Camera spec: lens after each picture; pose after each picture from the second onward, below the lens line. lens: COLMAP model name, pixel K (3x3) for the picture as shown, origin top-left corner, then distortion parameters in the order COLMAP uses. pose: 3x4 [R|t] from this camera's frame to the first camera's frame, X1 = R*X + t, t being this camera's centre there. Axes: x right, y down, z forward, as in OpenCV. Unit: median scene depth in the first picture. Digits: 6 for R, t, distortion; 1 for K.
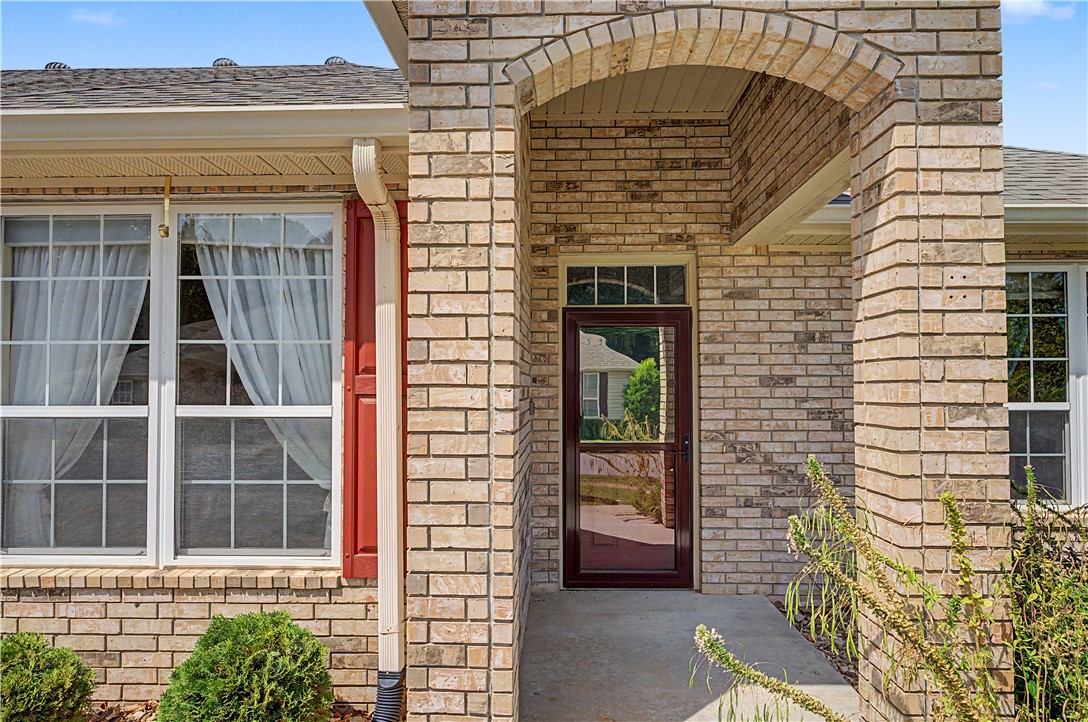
lens RADIAL K [[638.2, 0, 543.6], [0, 638.2, 367.6], [0, 0, 1]] dist [-0.002477, 0.000508]
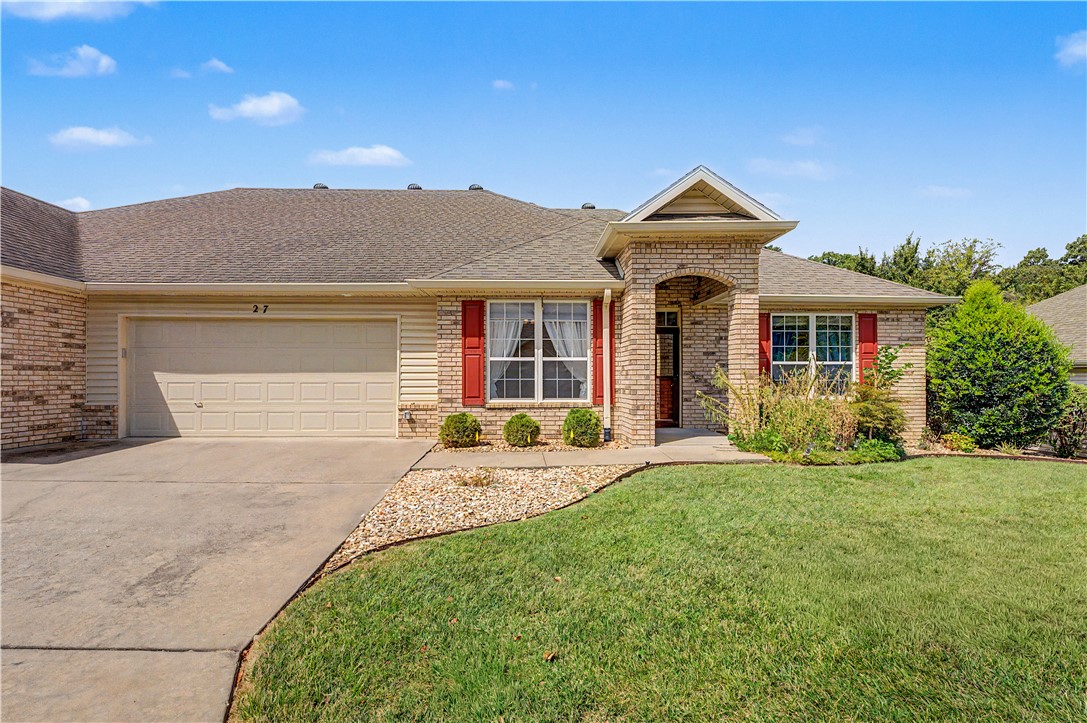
lens RADIAL K [[527.9, 0, 542.1], [0, 527.9, 368.0], [0, 0, 1]] dist [-0.000200, -0.000870]
pose [[0.998595, 0.002480, 0.052941, -0.729184], [-0.003443, 0.999830, 0.018093, 0.065776], [-0.052888, -0.018250, 0.998434, -1.902176]]
